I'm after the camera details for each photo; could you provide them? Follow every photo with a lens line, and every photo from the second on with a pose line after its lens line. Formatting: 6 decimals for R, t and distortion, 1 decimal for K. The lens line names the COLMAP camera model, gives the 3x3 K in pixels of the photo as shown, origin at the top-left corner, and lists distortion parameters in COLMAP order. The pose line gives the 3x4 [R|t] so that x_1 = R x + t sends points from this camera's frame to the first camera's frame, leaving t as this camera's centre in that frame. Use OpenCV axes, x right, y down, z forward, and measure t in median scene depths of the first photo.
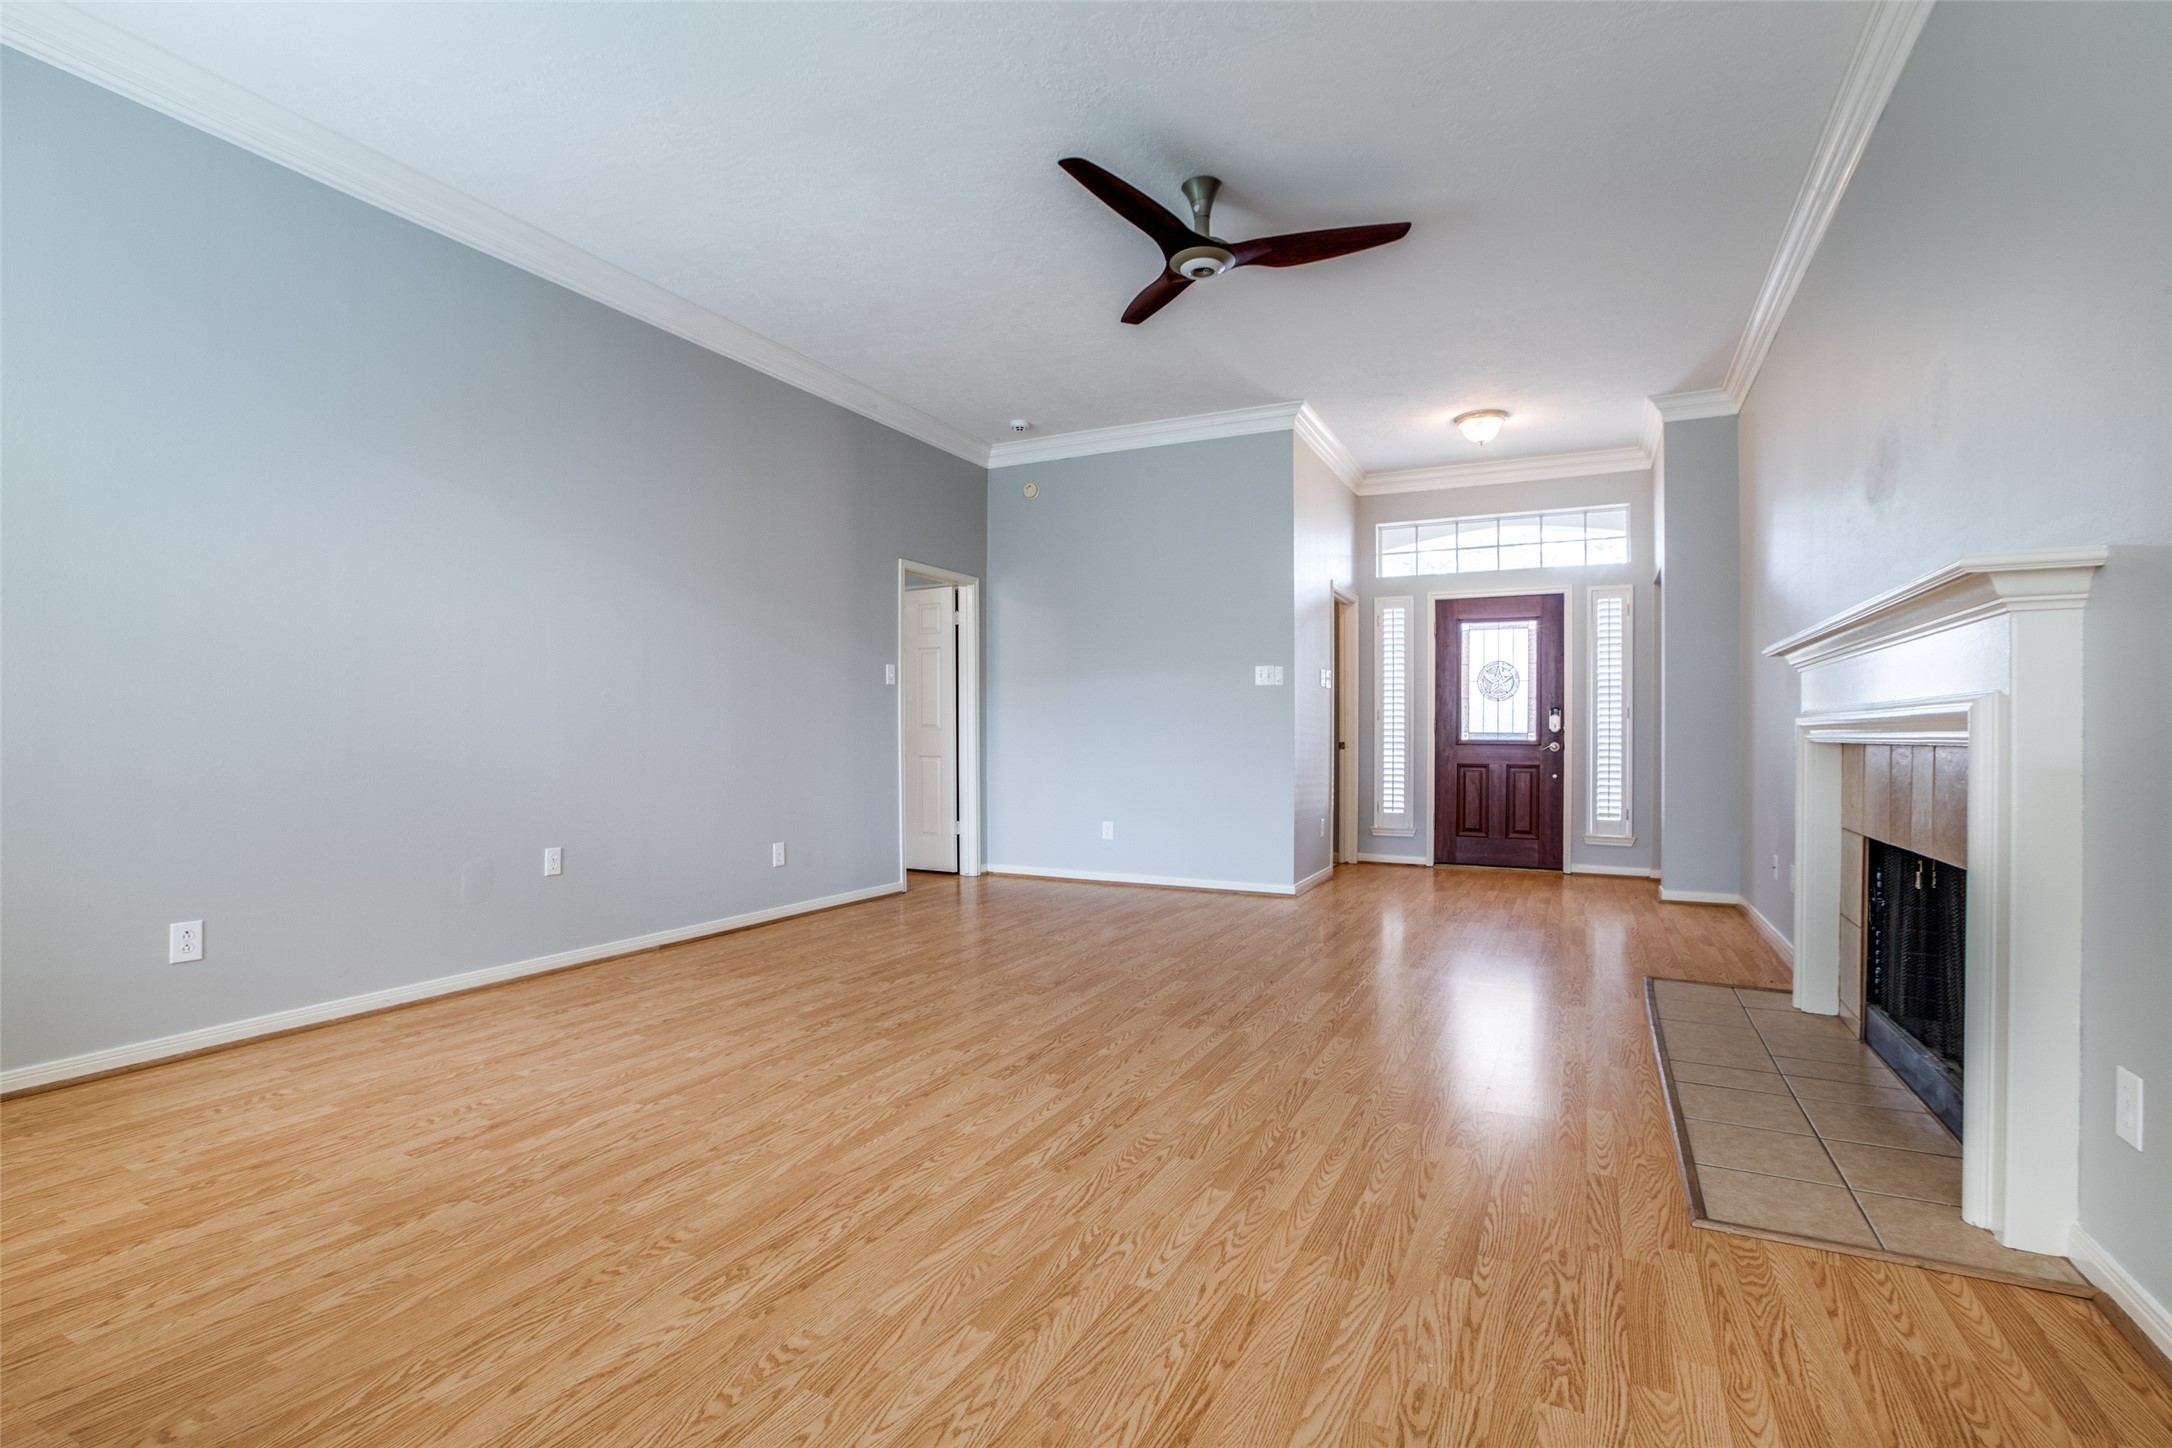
lens RADIAL K [[987.2, 0, 1100.4], [0, 987.2, 736.7], [0, 0, 1]] dist [-0.069050, 0.039374]
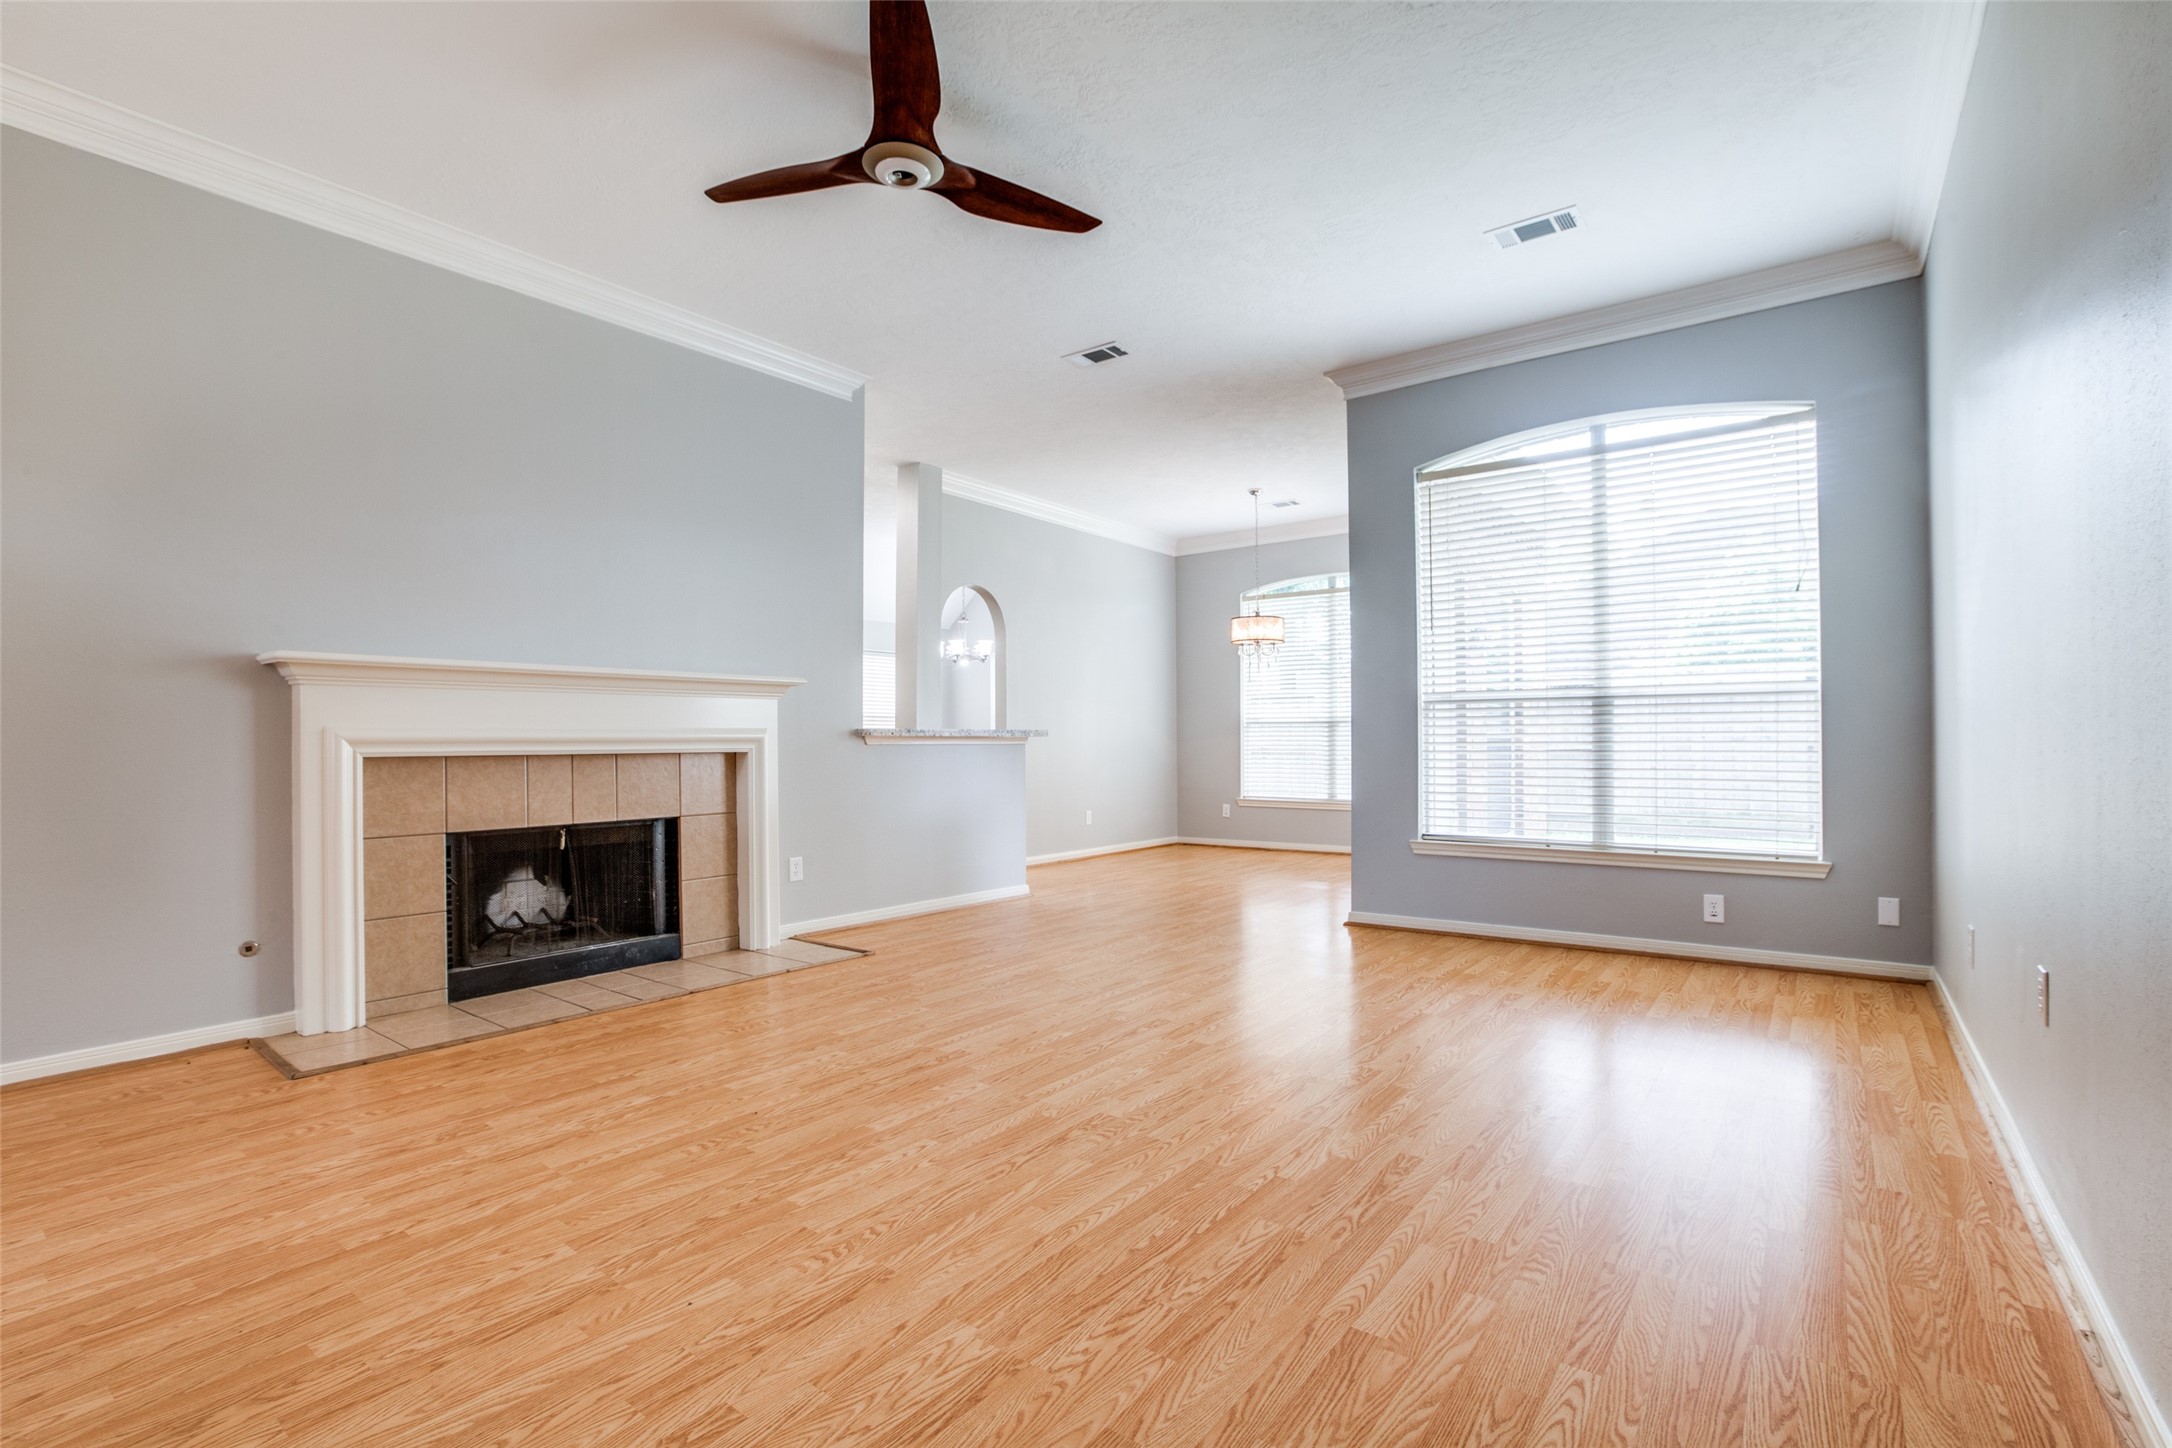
lens RADIAL K [[989.4, 0, 1103.5], [0, 989.4, 735.2], [0, 0, 1]] dist [-0.058576, 0.025828]
pose [[-0.983990, 0.007604, 0.178060, -0.117116], [0.006994, 0.999967, -0.004054, -0.004013], [-0.178085, -0.002744, -0.984011, 1.031706]]
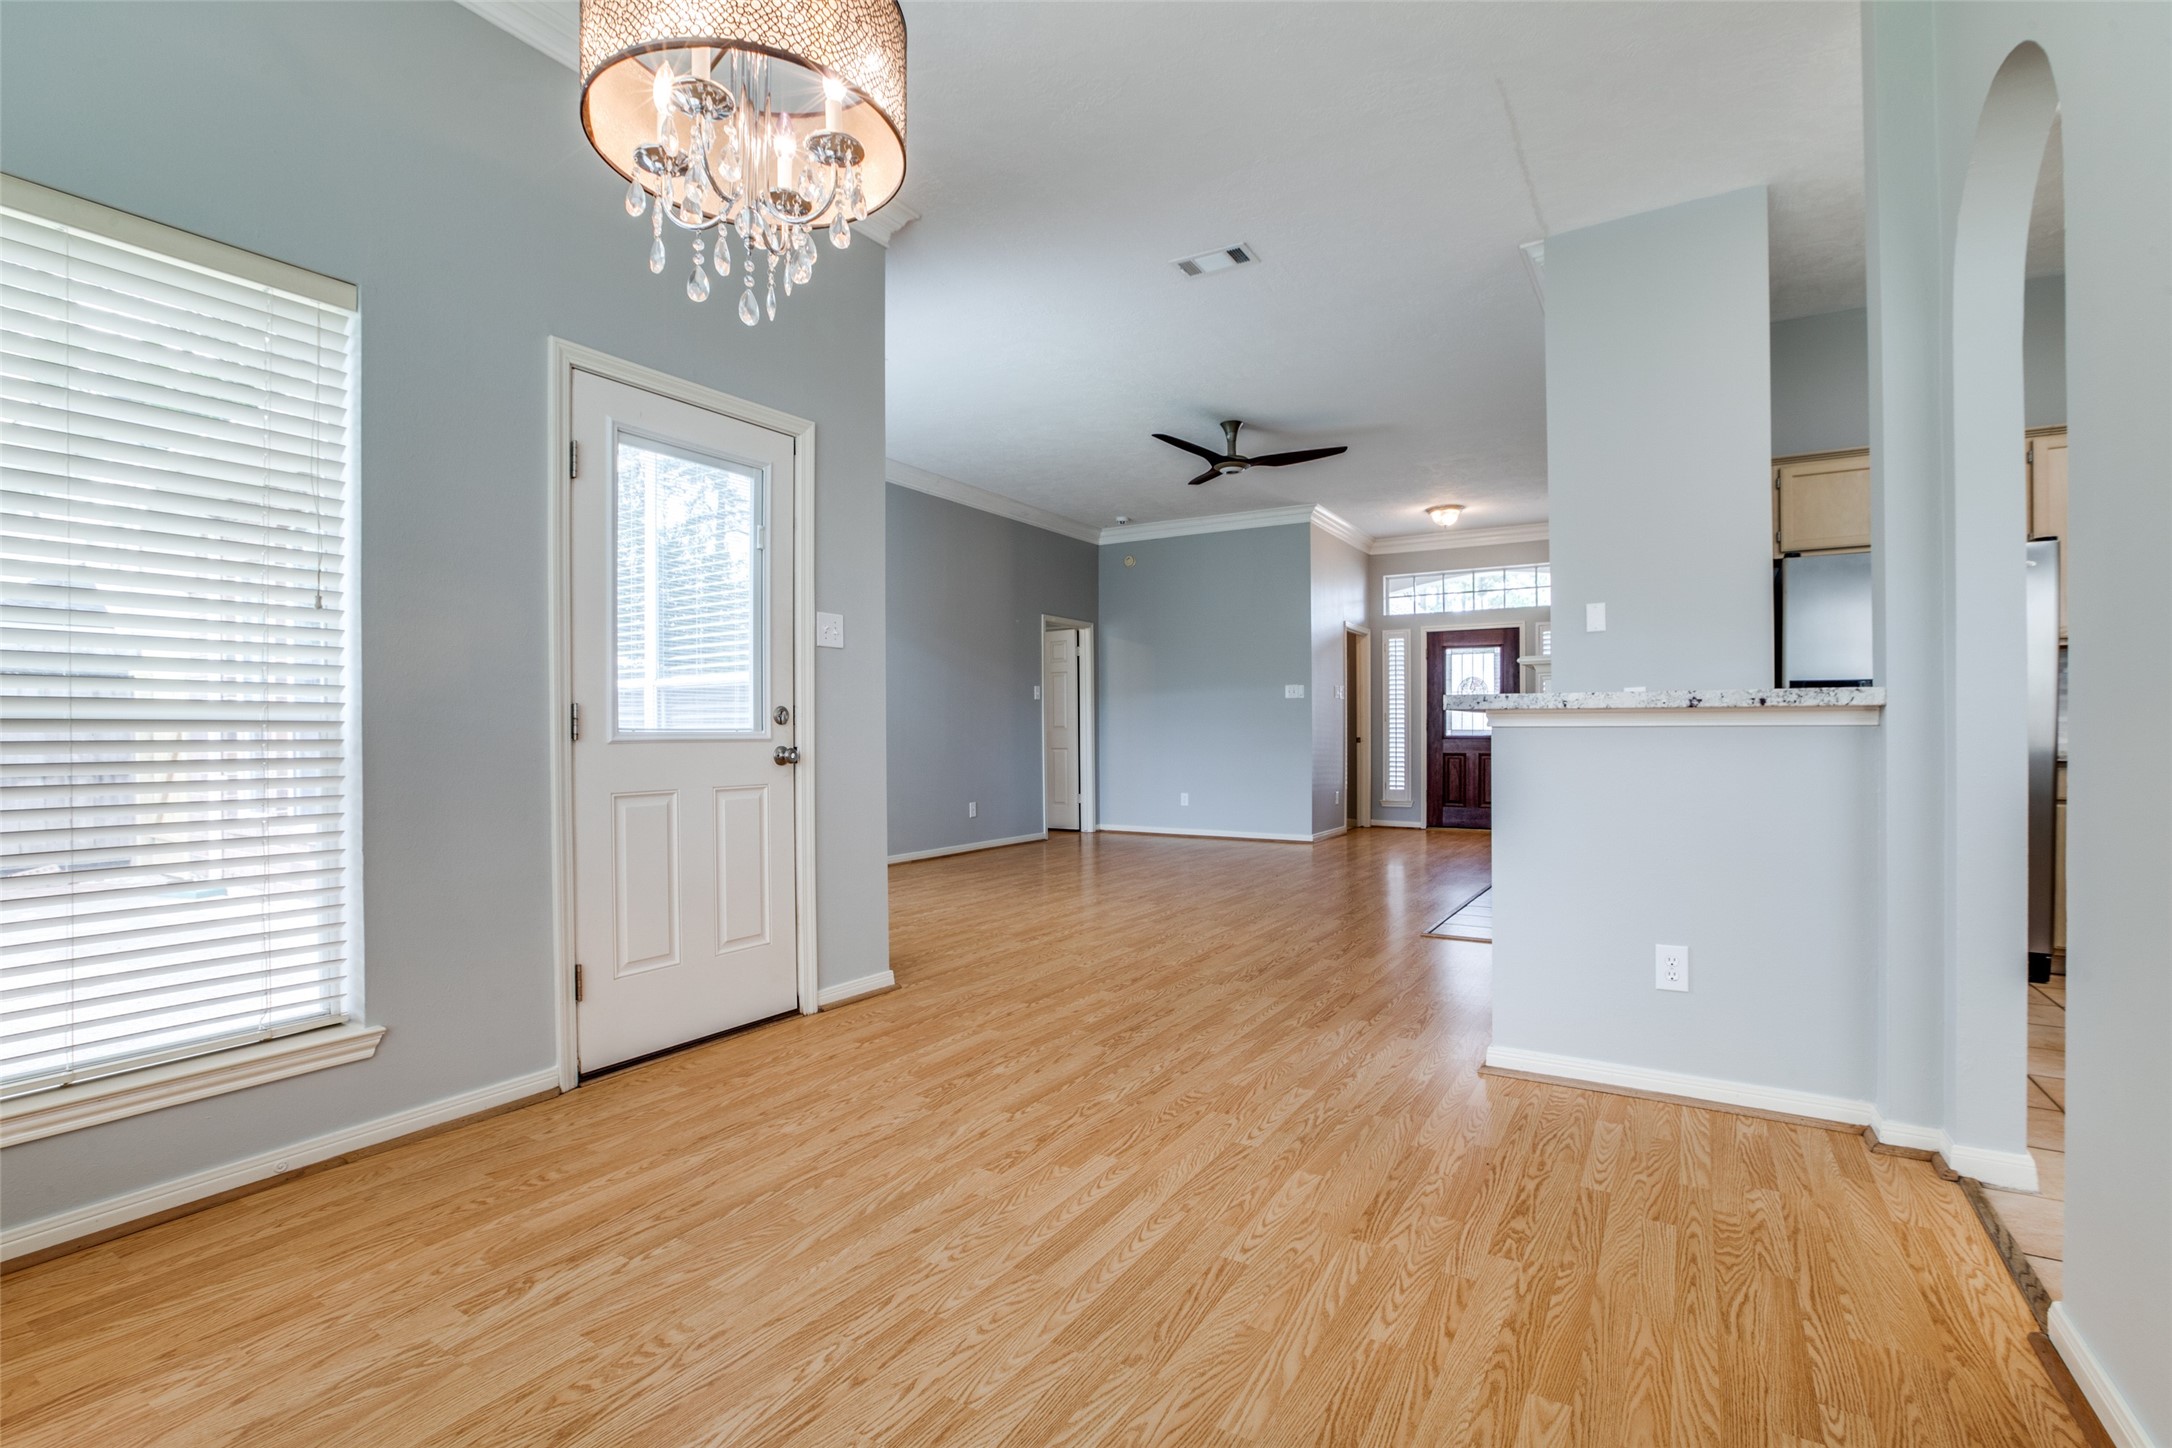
lens RADIAL K [[987.2, 0, 1100.4], [0, 987.2, 736.7], [0, 0, 1]] dist [-0.069050, 0.039374]
pose [[0.996305, -0.004105, -0.085787, 0.009418], [0.004212, 0.999991, 0.001061, 0.001947], [0.085782, -0.001419, 0.996313, -0.472902]]
